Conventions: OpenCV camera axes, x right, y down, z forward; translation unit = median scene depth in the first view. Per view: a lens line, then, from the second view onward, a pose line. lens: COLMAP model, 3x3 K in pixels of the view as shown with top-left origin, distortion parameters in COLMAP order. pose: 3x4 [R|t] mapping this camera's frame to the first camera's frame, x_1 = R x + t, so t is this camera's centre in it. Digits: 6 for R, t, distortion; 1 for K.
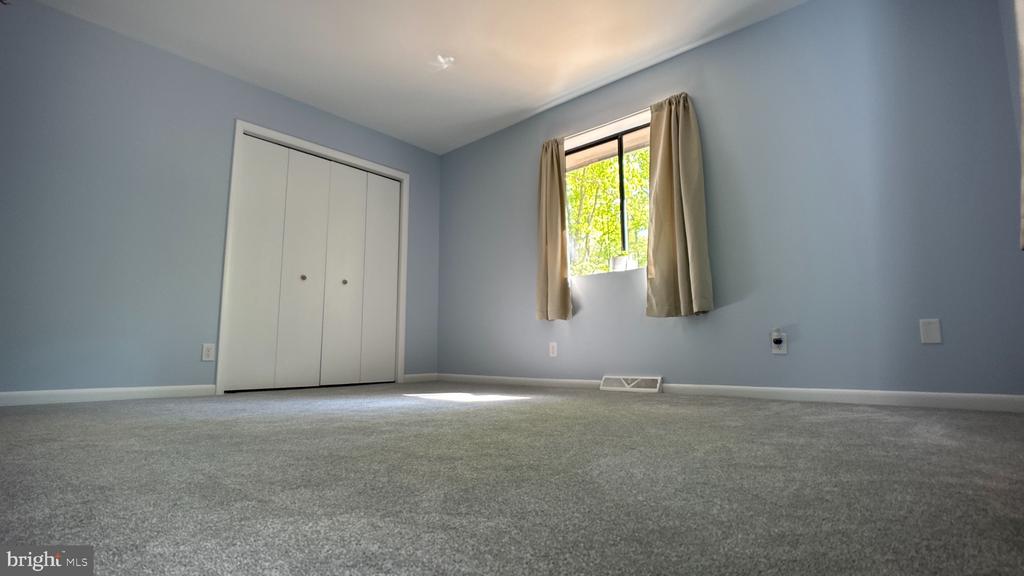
lens RADIAL K [[476.7, 0, 507.4], [0, 476.7, 290.9], [0, 0, 1]] dist [-0.012754, 0.000597]
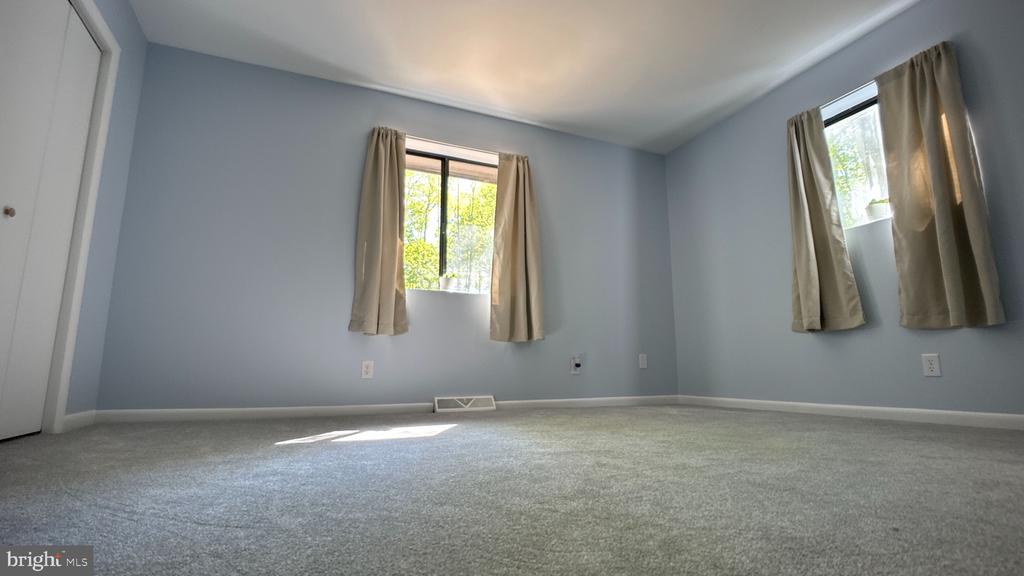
lens RADIAL K [[476.7, 0, 507.4], [0, 476.7, 290.9], [0, 0, 1]] dist [-0.012754, 0.000597]
pose [[0.419428, 0.157231, 0.894069, -0.645219], [-0.115976, 0.986097, -0.119008, 0.065778], [-0.900350, -0.053775, 0.431832, 0.480748]]
